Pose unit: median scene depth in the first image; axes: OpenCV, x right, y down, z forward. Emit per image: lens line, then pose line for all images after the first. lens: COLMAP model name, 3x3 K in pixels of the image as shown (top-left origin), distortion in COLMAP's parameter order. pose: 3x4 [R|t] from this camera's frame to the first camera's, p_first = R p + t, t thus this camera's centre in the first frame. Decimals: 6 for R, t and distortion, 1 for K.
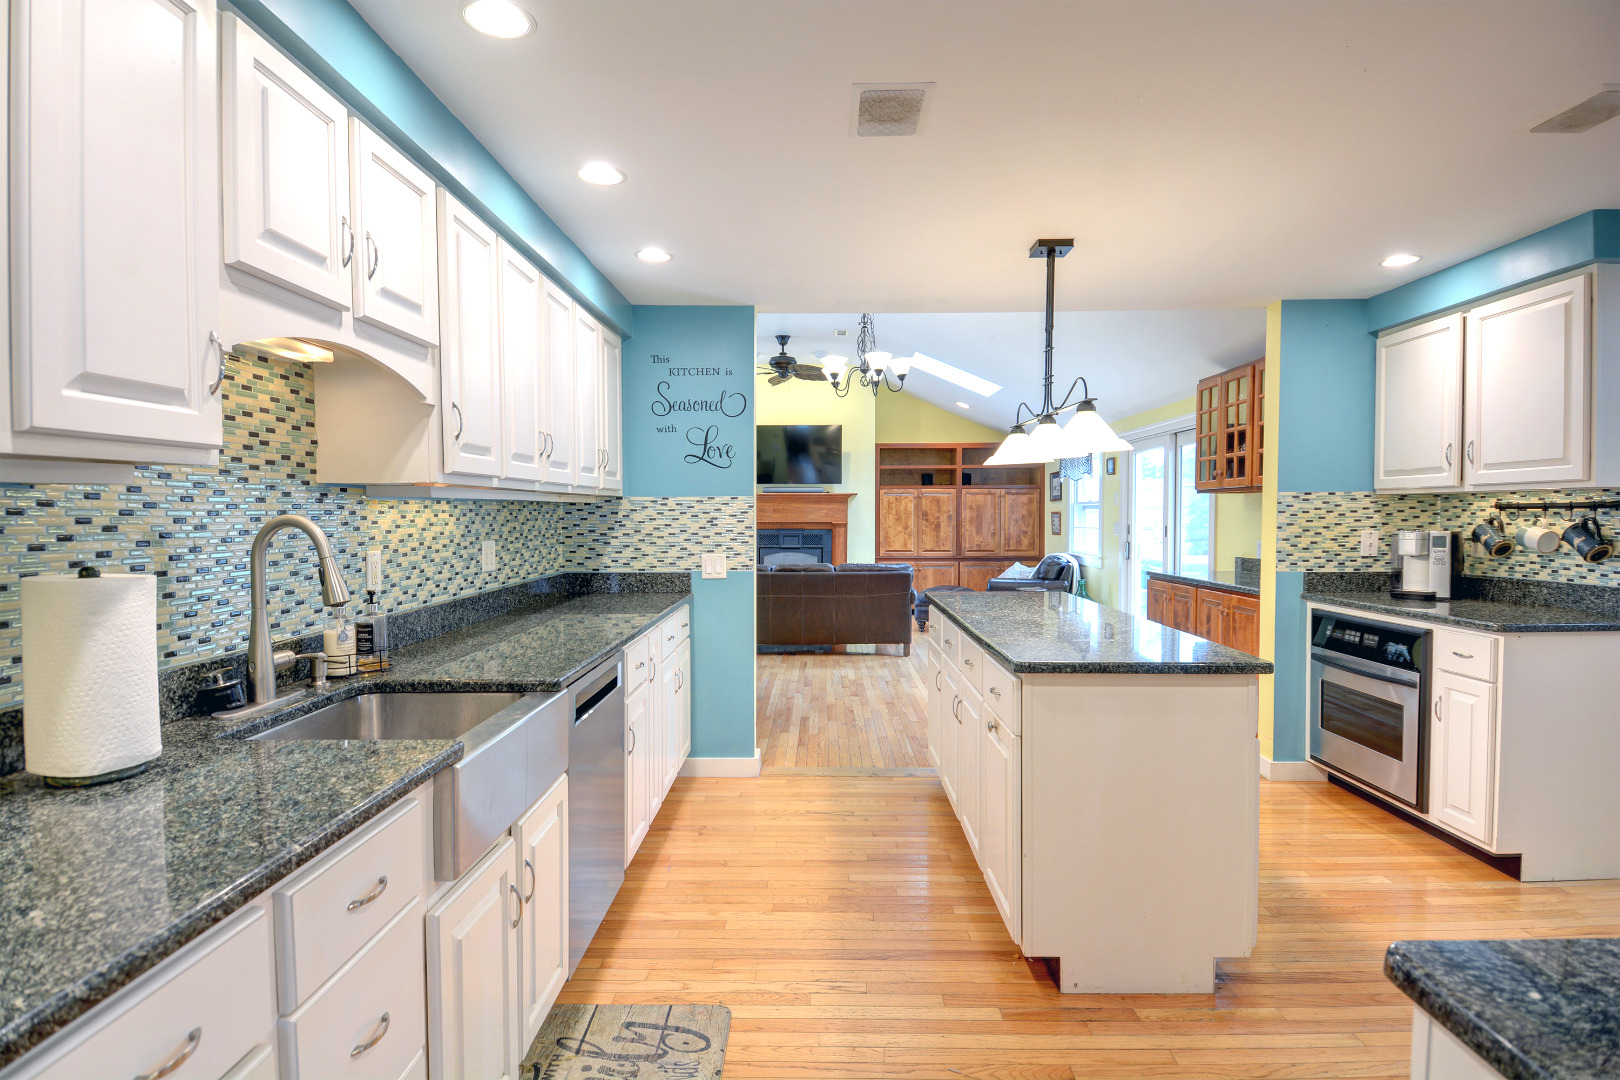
lens RADIAL K [[858.7, 0, 810.0], [0, 858.7, 540.0], [0, 0, 1]] dist [0.001752, -0.000367]
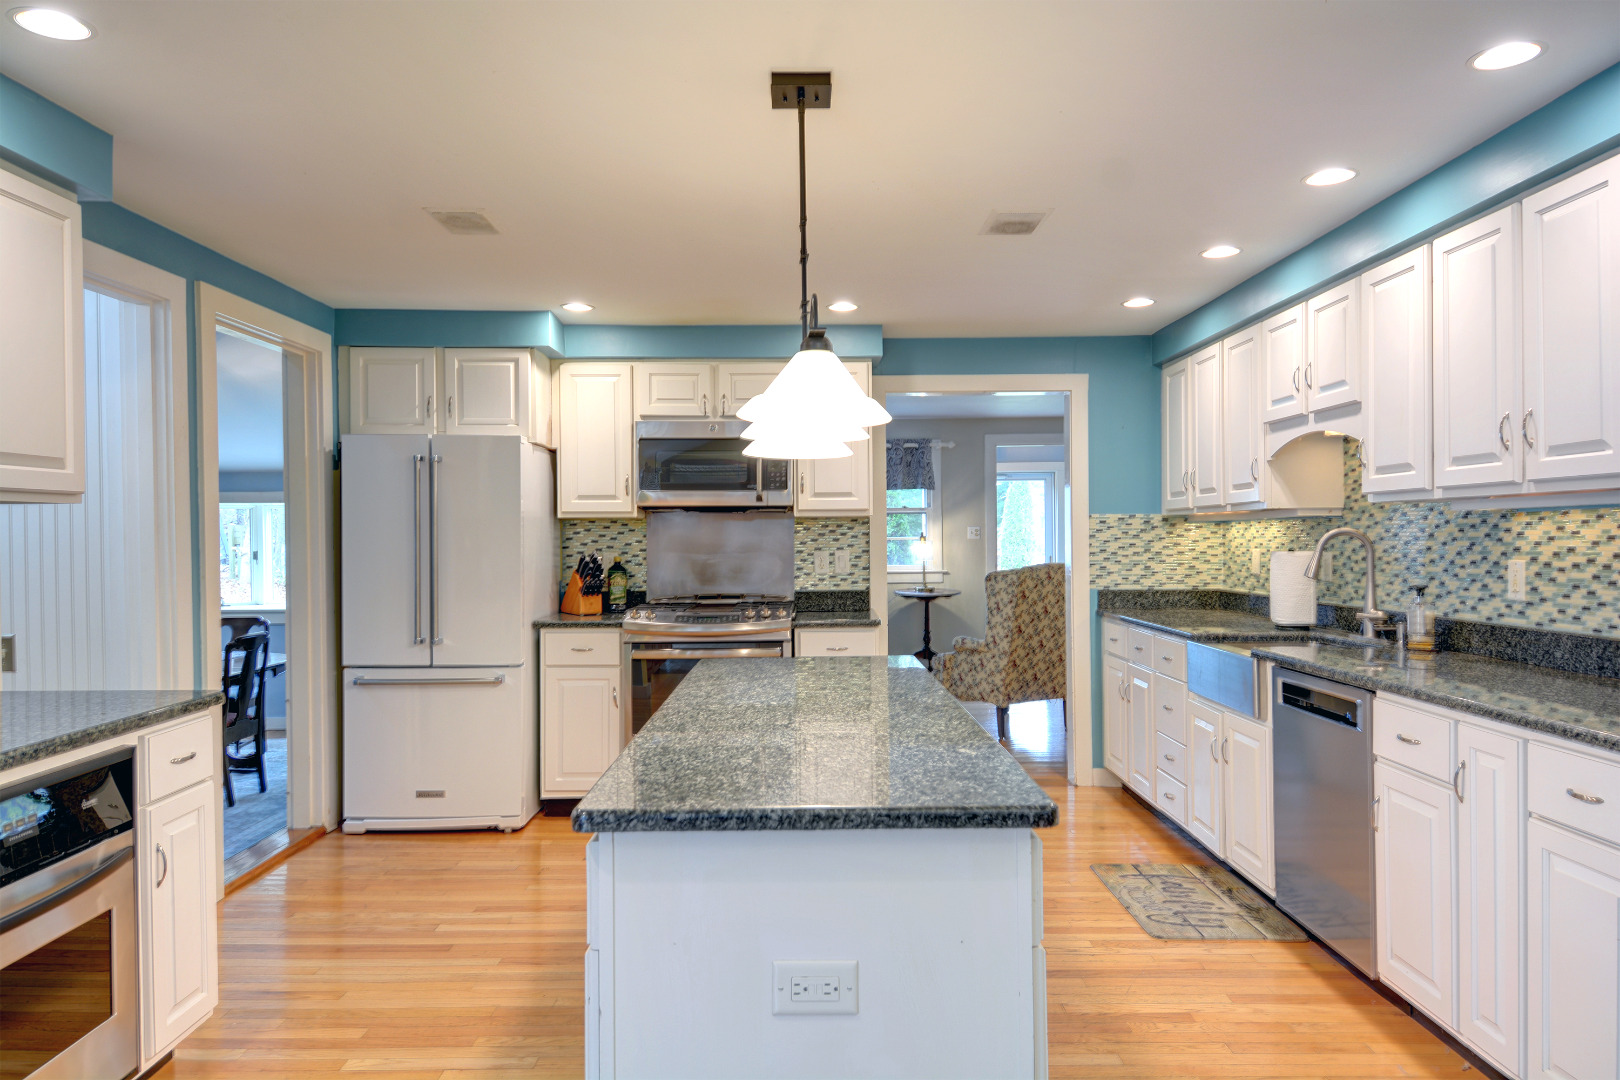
lens RADIAL K [[1020.5, 0, 812.5], [0, 1020.5, 548.7], [0, 0, 1]] dist [-0.006018, -0.002251]
pose [[-0.999895, 0.012514, -0.007256, 0.356439], [0.012178, 0.998929, 0.044639, -0.067552], [0.007807, 0.044546, -0.998977, 2.195181]]
